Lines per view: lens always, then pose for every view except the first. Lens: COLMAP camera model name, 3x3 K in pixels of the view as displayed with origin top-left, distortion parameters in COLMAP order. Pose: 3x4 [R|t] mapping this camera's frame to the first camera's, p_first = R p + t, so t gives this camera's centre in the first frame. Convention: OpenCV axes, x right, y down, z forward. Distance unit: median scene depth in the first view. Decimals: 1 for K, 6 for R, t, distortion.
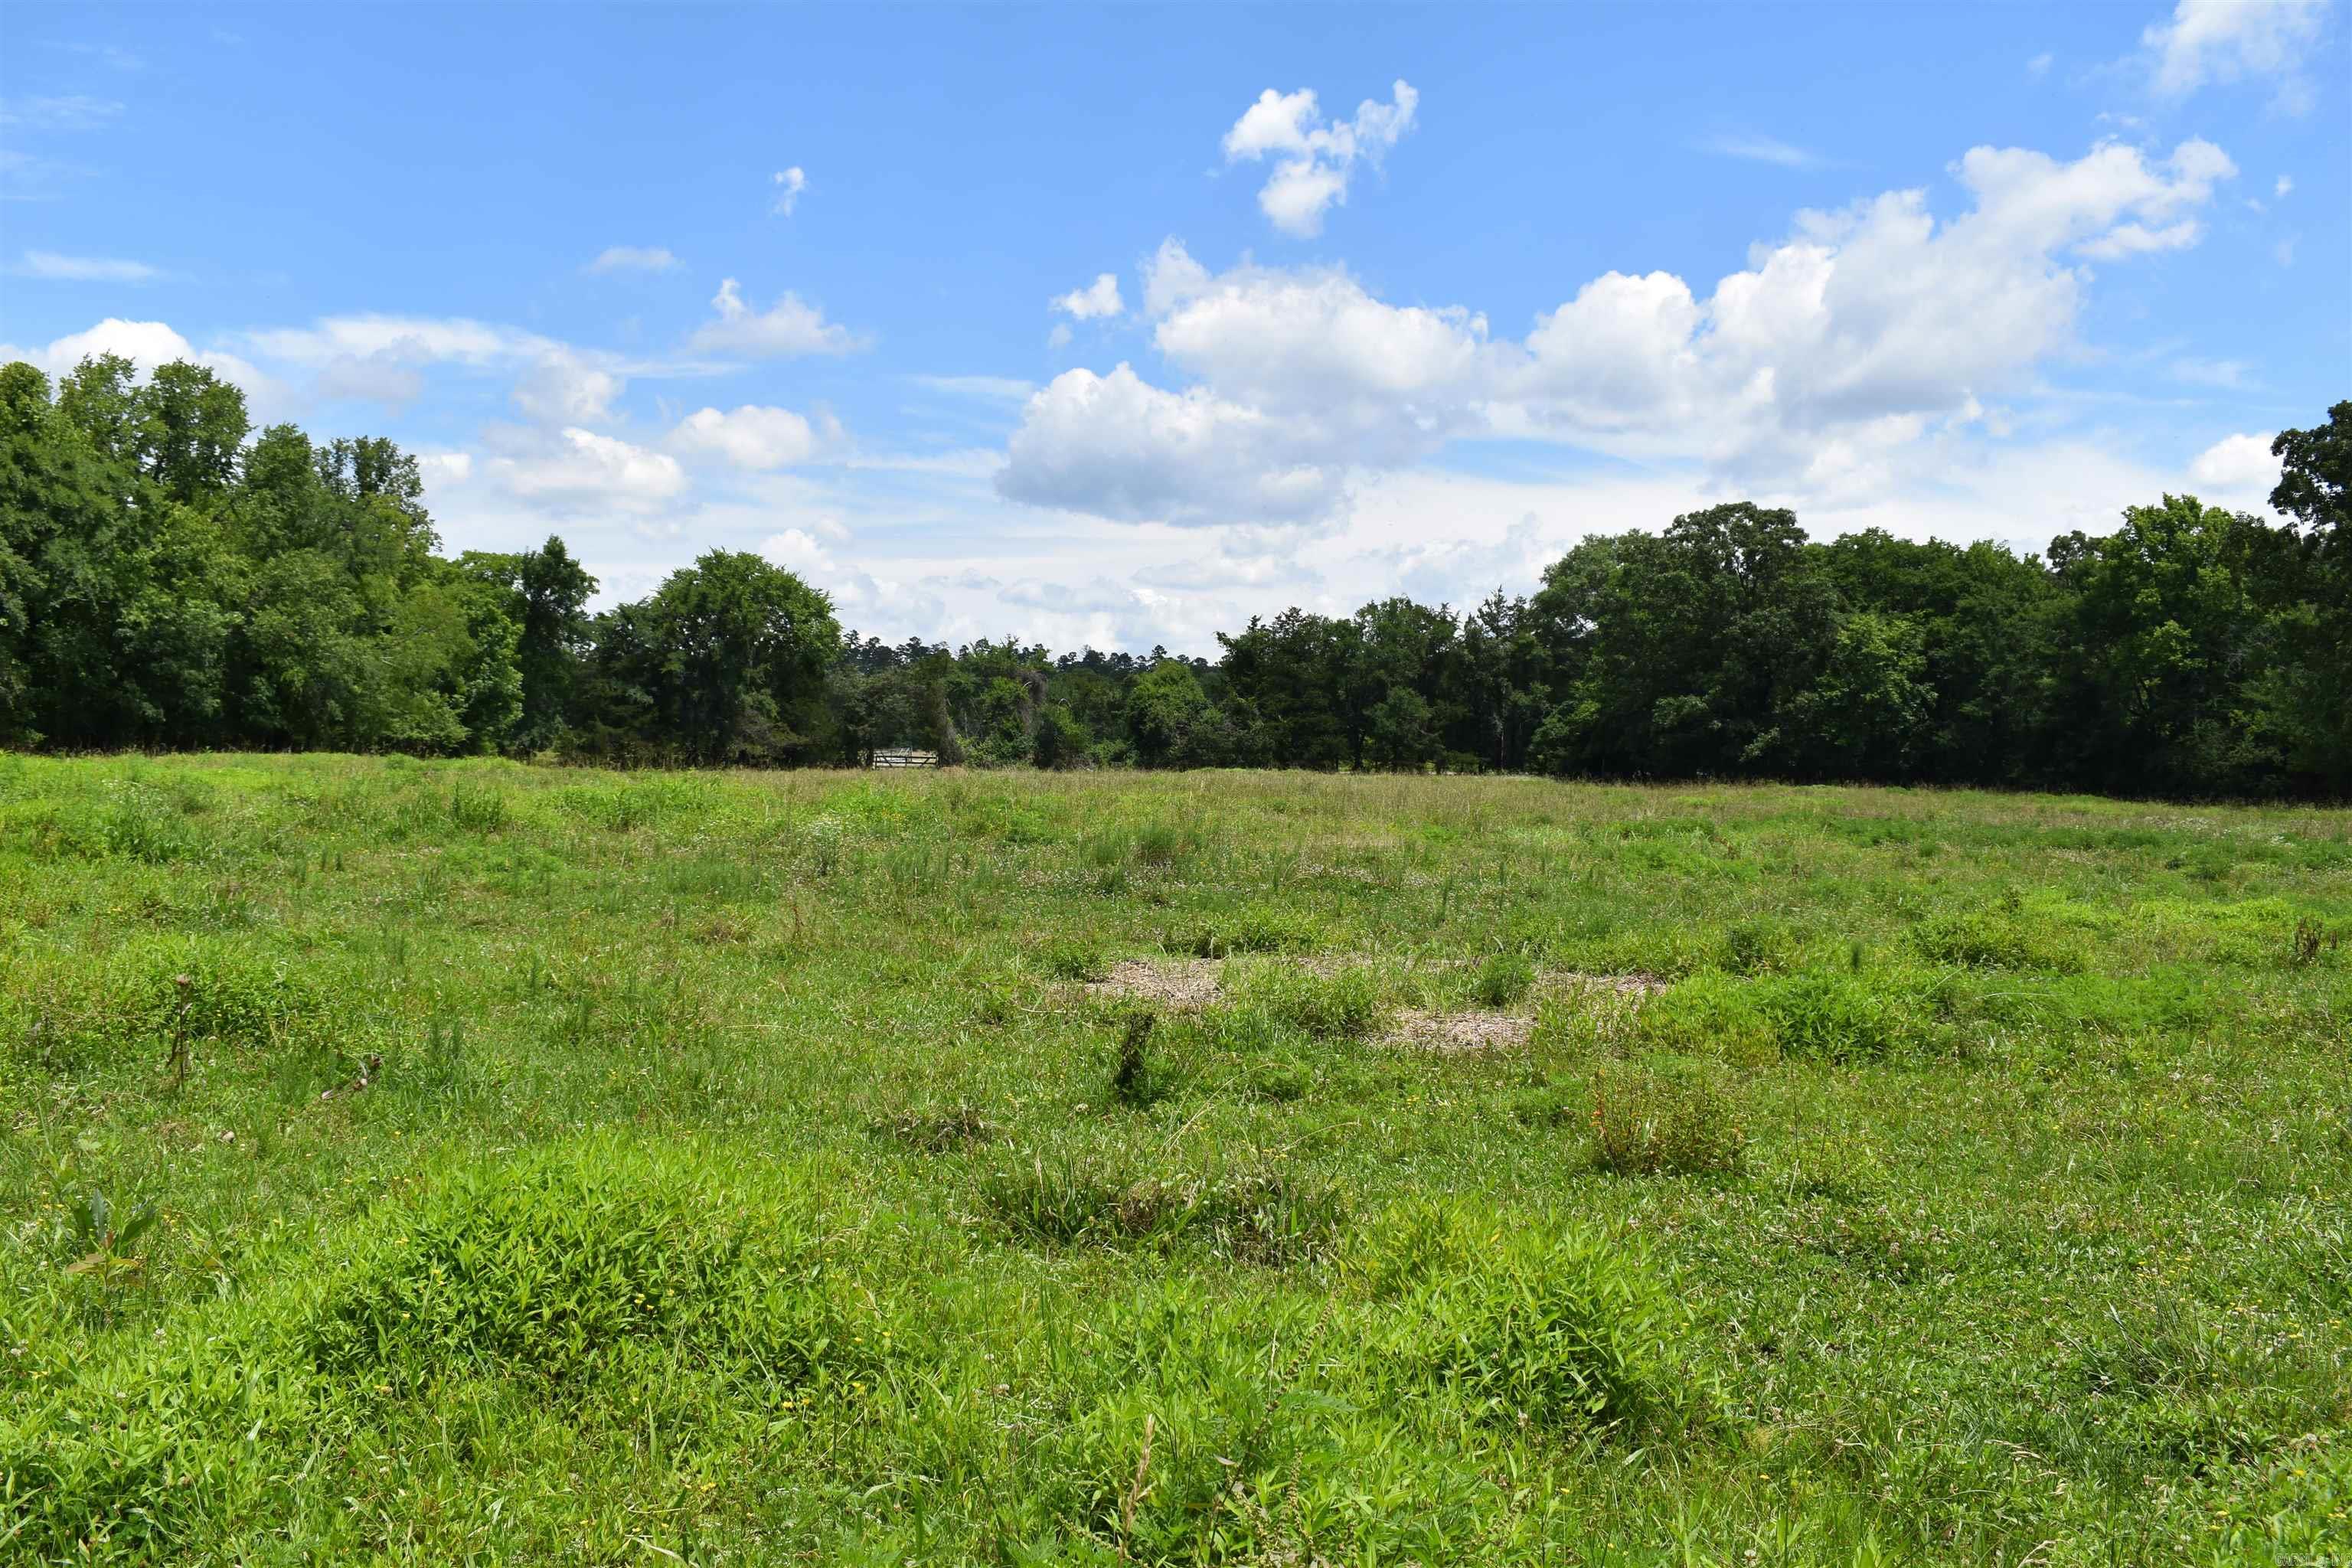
lens RADIAL K [[2346.0, 0, 1176.0], [0, 2346.0, 792.0], [0, 0, 1]] dist [-0.002124, 0.000000]
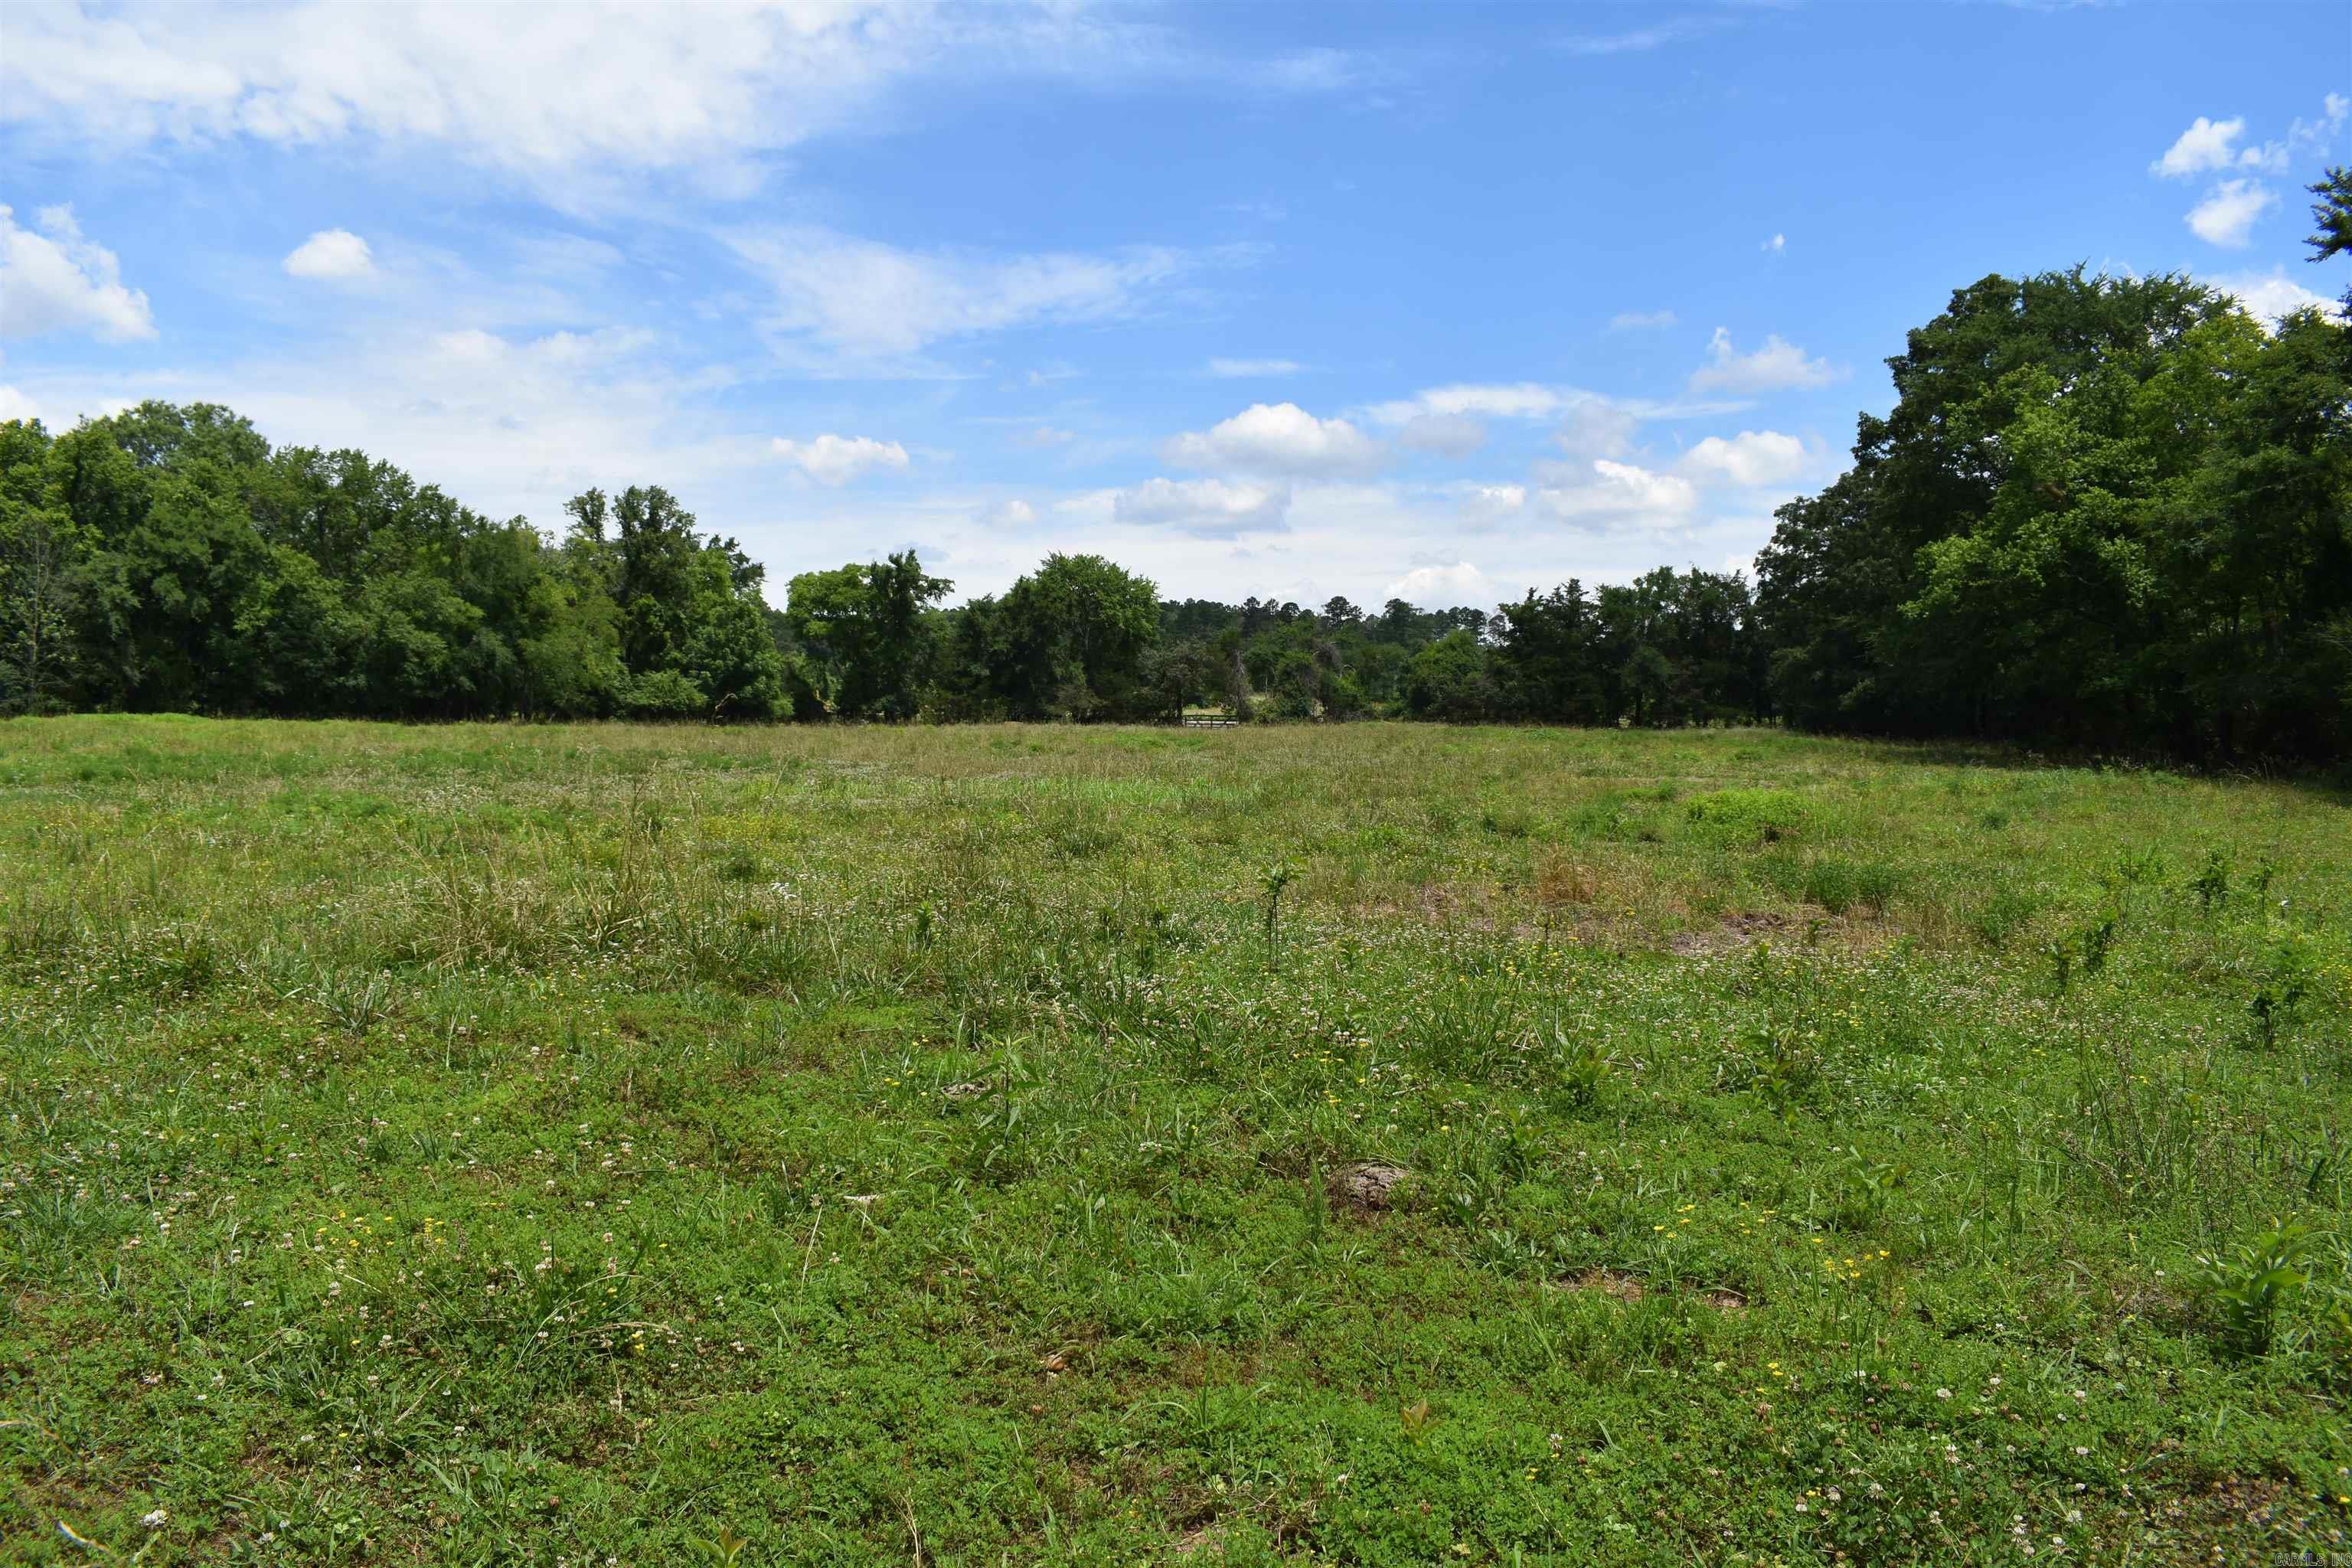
lens RADIAL K [[1917.8, 0, 1182.3], [0, 1917.8, 776.8], [0, 0, 1]] dist [-0.090864, 0.017392]
pose [[0.890579, 0.001975, -0.454824, 0.314993], [0.003207, 0.999938, 0.010621, 0.006045], [0.454817, -0.010918, 0.890518, 0.101758]]
